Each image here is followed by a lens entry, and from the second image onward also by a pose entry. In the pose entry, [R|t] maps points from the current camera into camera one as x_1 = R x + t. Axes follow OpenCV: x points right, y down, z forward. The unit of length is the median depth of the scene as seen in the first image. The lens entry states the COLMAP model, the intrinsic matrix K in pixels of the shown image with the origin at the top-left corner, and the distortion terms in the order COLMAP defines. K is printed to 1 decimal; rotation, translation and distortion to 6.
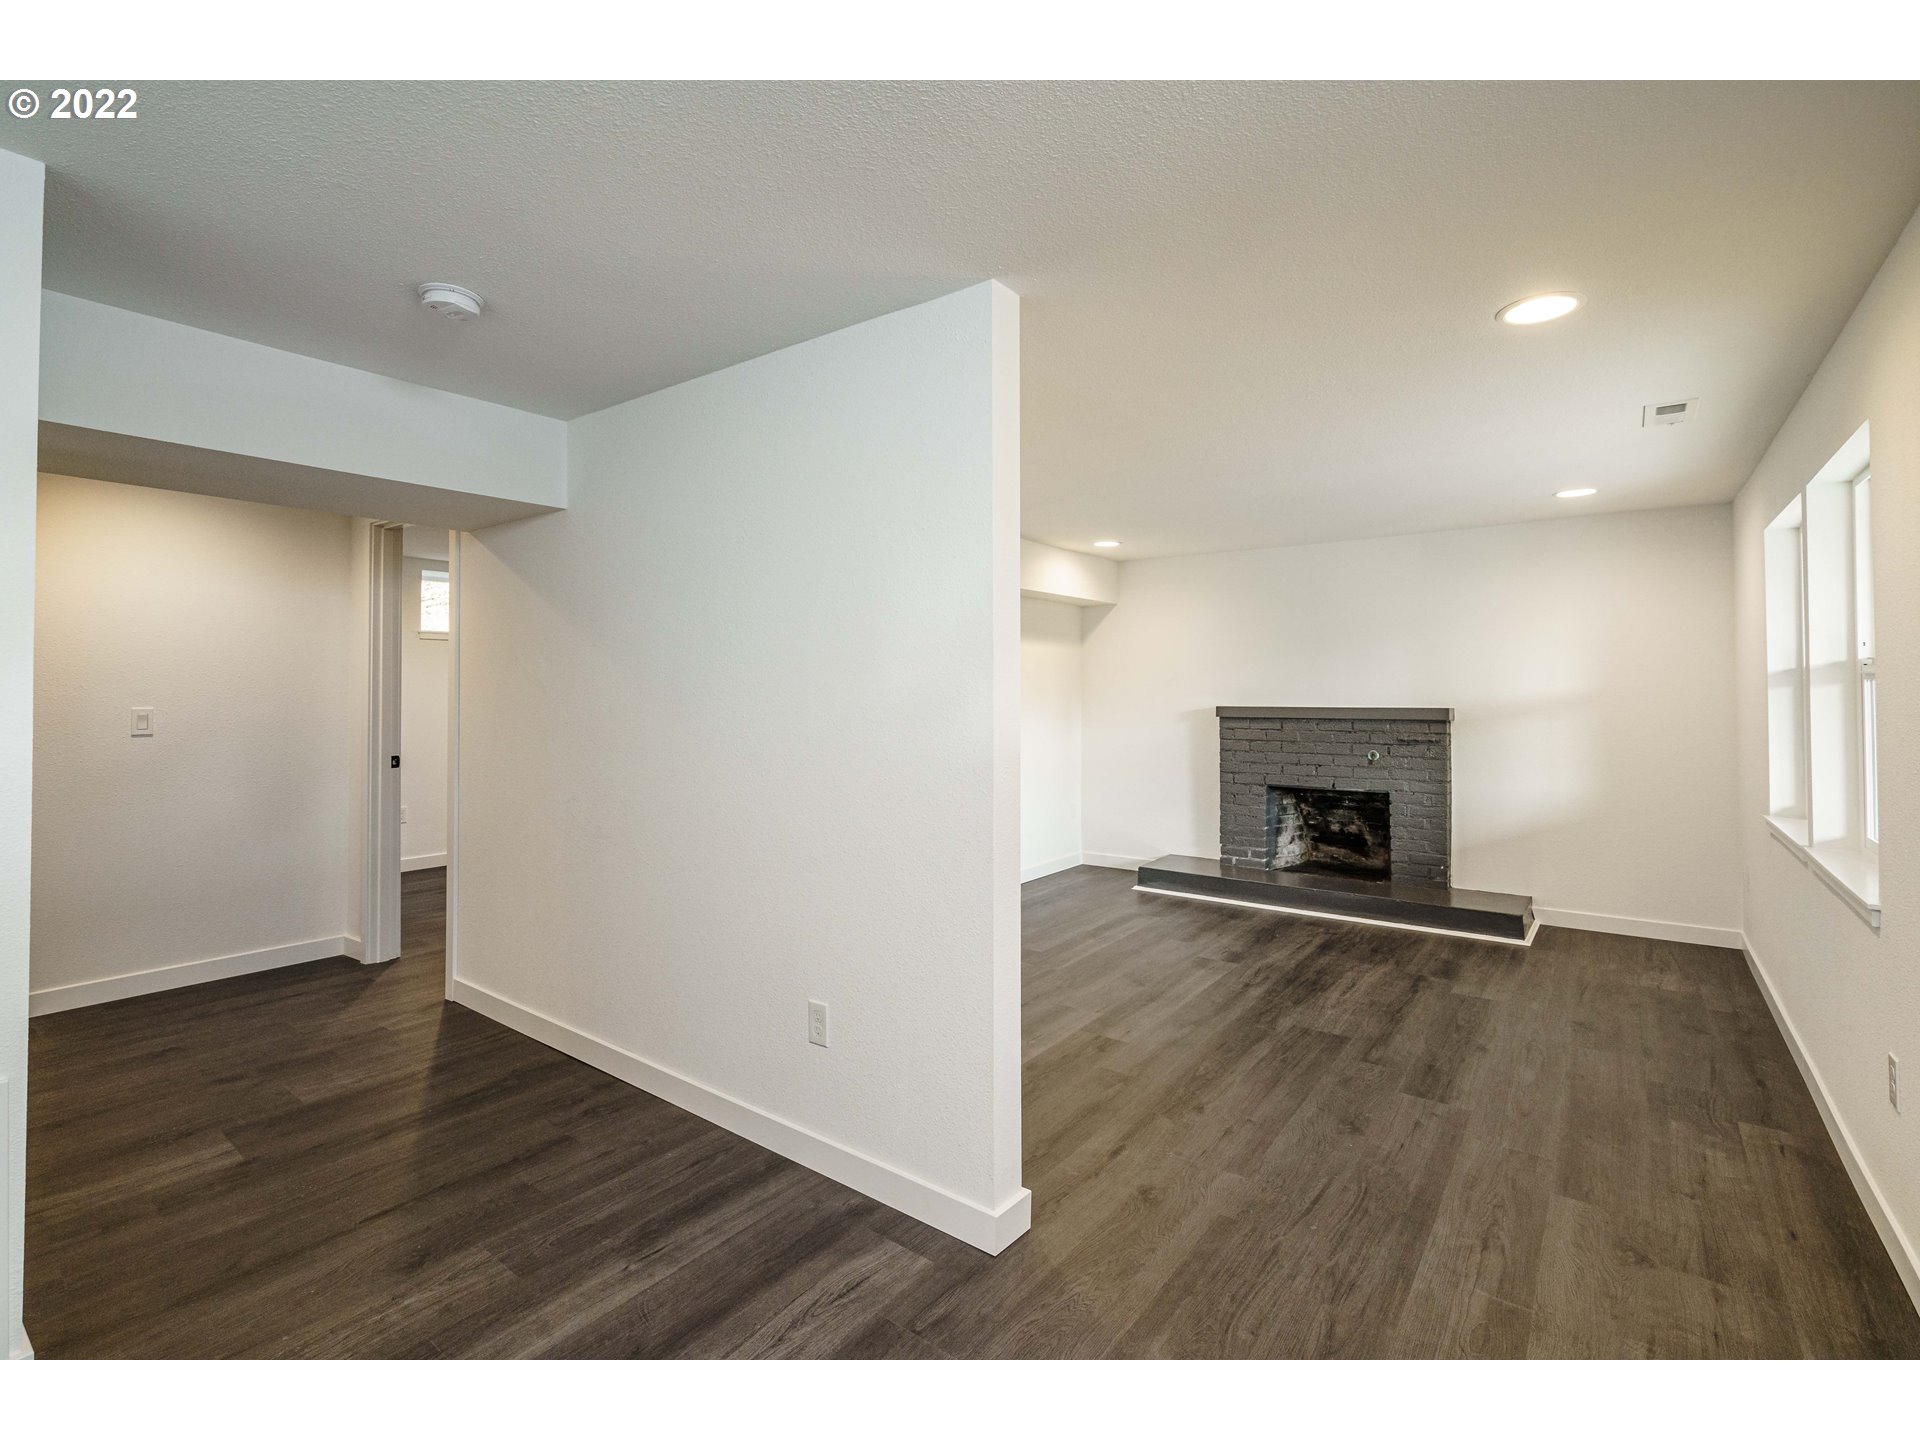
lens RADIAL K [[872.6, 0, 958.7], [0, 872.6, 704.8], [0, 0, 1]] dist [0.001932, 0.000648]
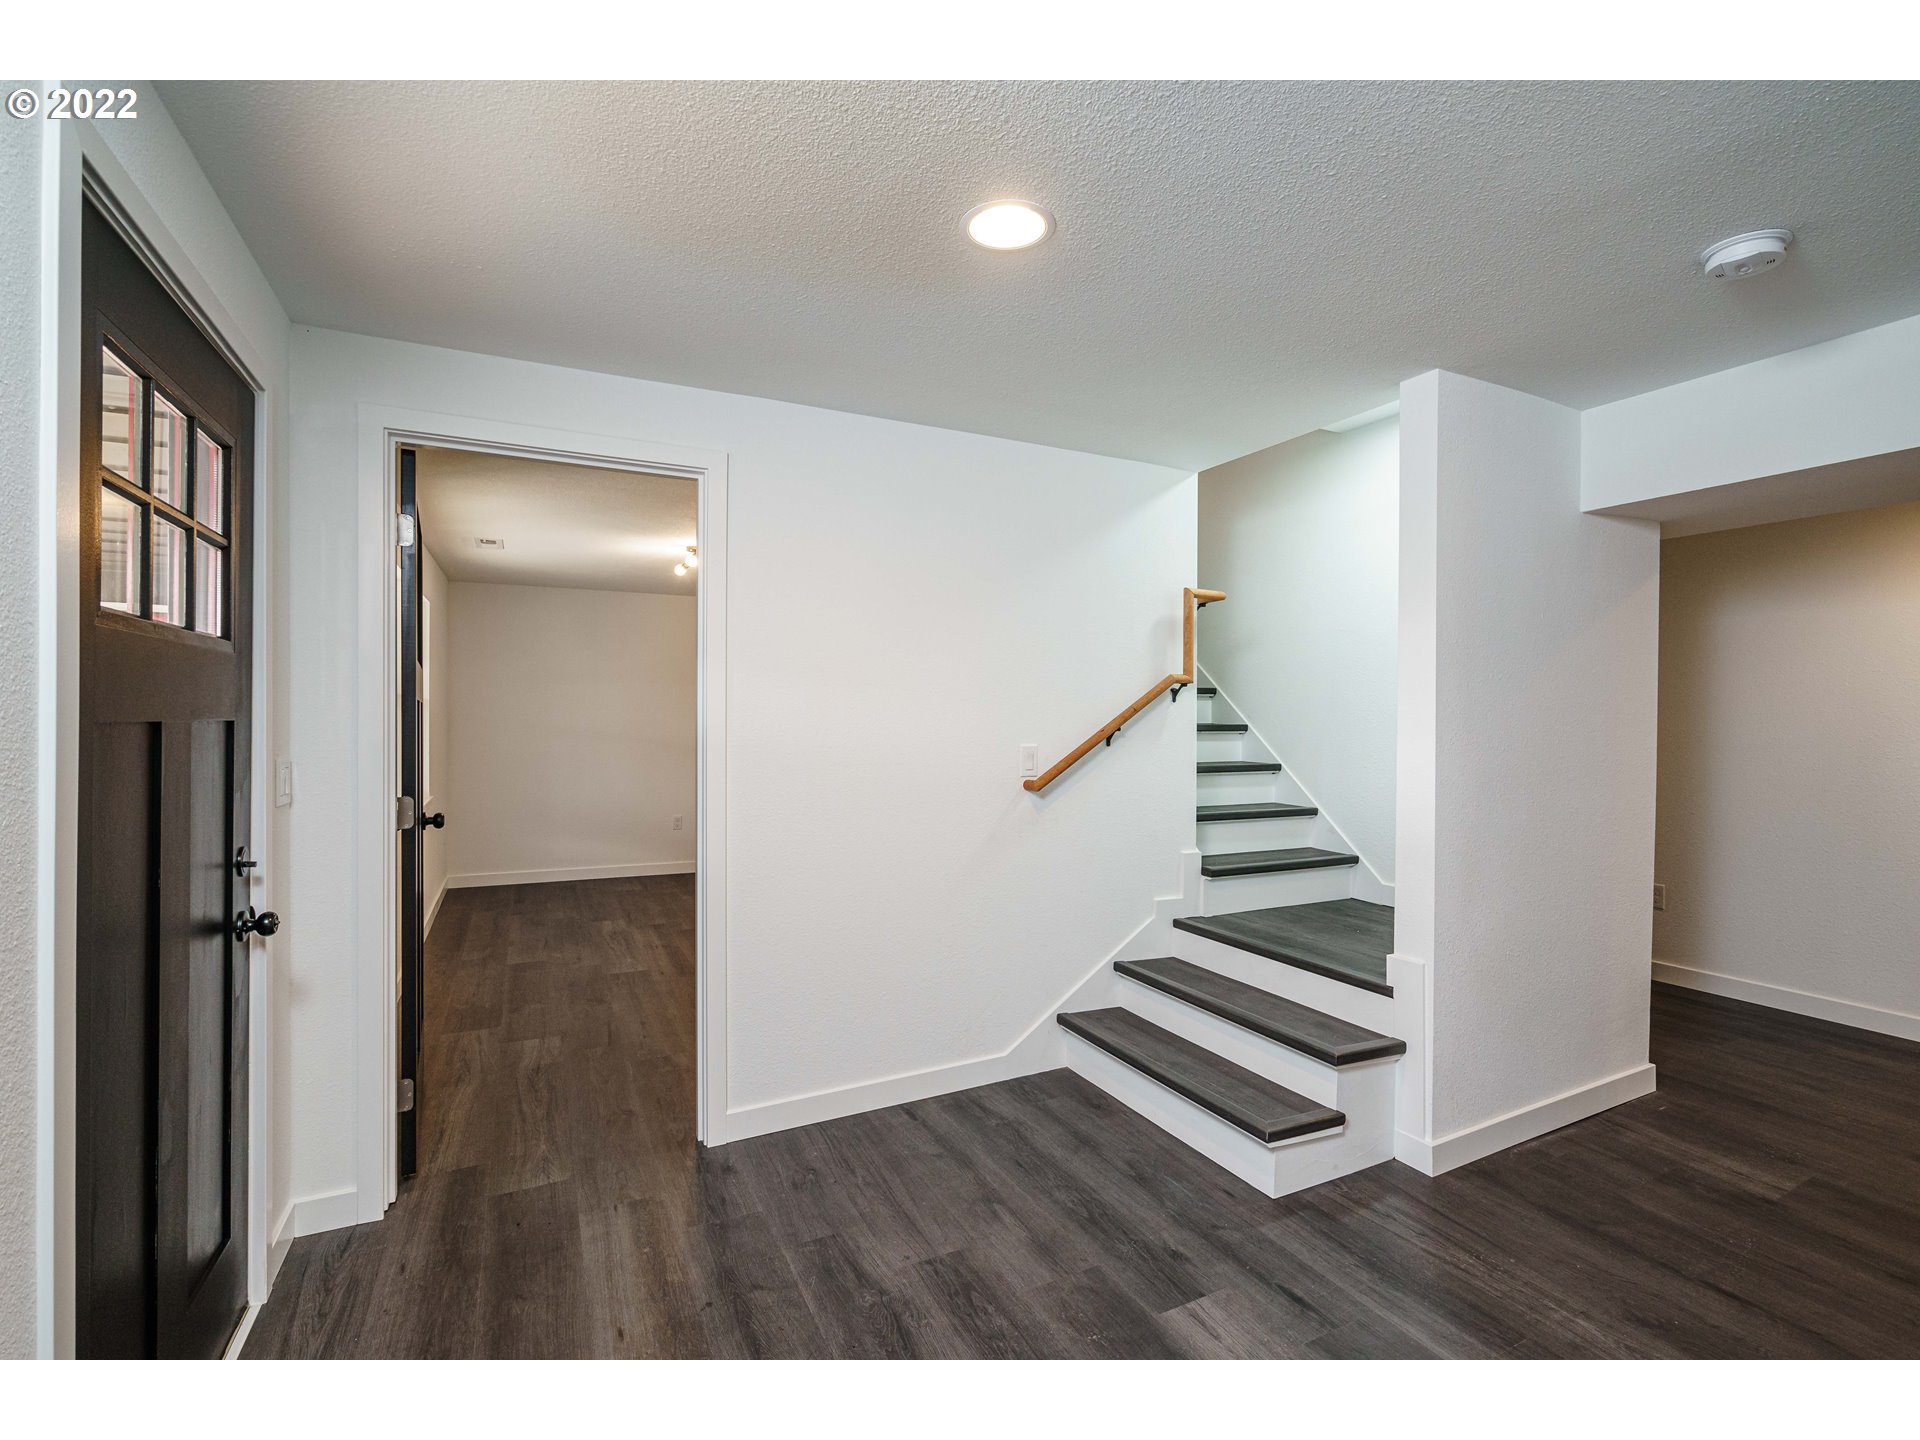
lens RADIAL K [[872.6, 0, 960.6], [0, 872.6, 718.5], [0, 0, 1]] dist [0.001932, 0.000648]
pose [[-0.441863, -0.001617, -0.897081, 0.481551], [-0.011340, 0.999929, 0.003783, -0.012020], [0.897011, 0.011845, -0.441849, 0.632955]]
